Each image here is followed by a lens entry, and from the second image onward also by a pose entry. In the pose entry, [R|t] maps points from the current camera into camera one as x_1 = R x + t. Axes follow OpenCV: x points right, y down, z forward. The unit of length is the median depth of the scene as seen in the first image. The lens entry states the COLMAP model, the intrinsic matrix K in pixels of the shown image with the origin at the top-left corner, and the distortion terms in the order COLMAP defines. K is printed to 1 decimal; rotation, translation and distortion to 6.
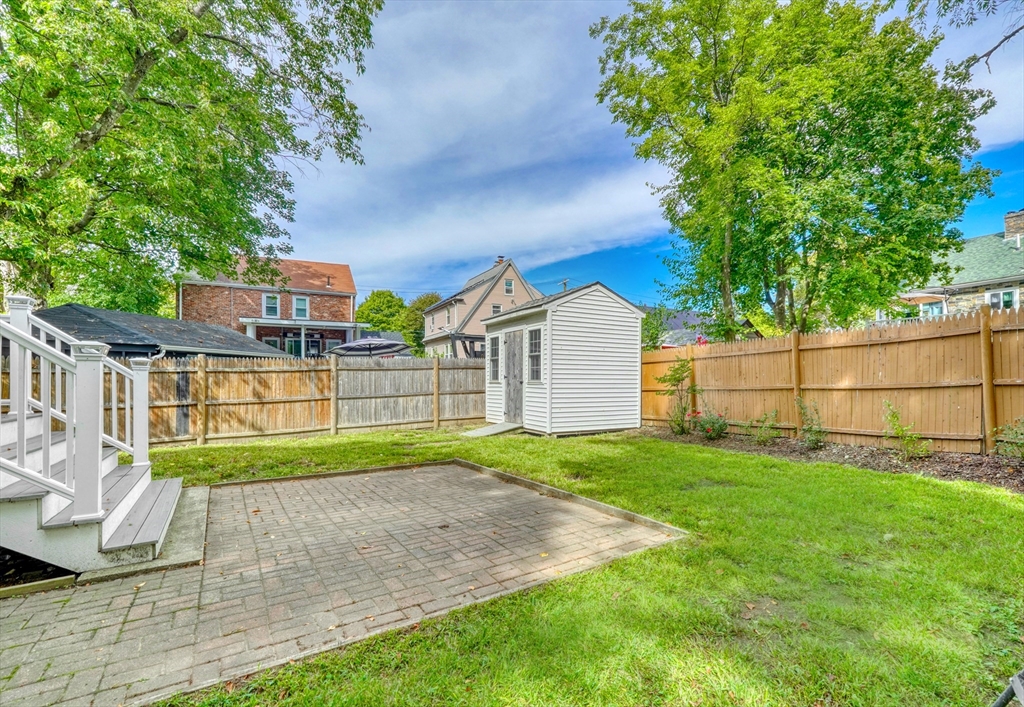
lens RADIAL K [[461.7, 0, 506.9], [0, 461.7, 385.4], [0, 0, 1]] dist [-0.001273, -0.000071]
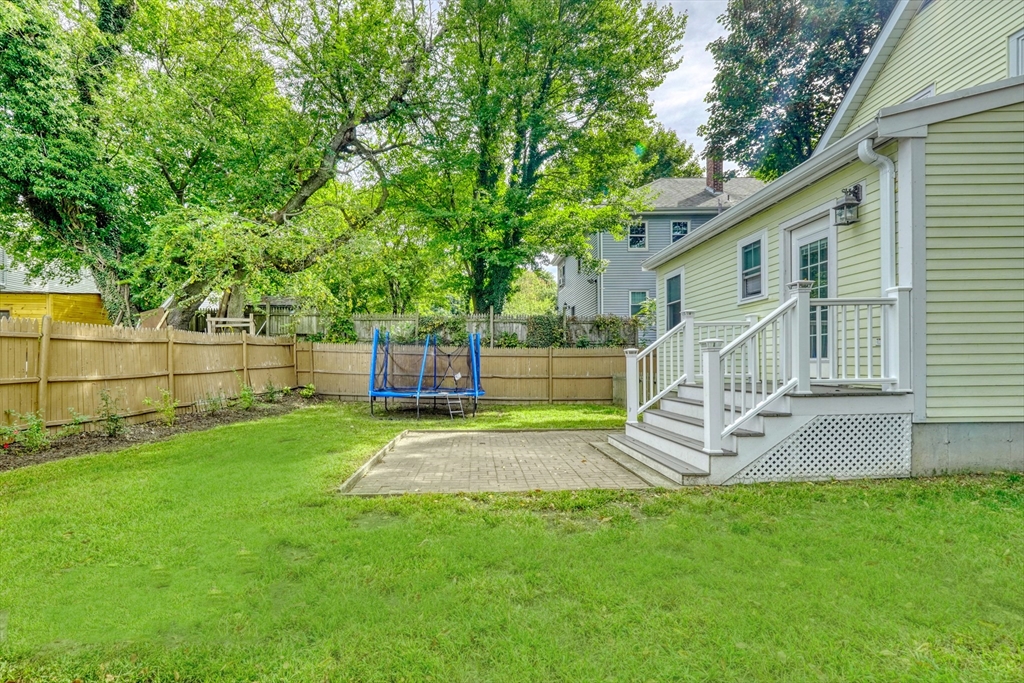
lens RADIAL K [[441.7, 0, 484.9], [0, 441.7, 369.1], [0, 0, 1]] dist [-0.008653, -0.000120]
pose [[-0.860206, 0.012091, 0.509803, -0.462267], [0.015338, 0.999880, 0.002168, -0.004932], [-0.509716, 0.009684, -0.860288, 1.094523]]
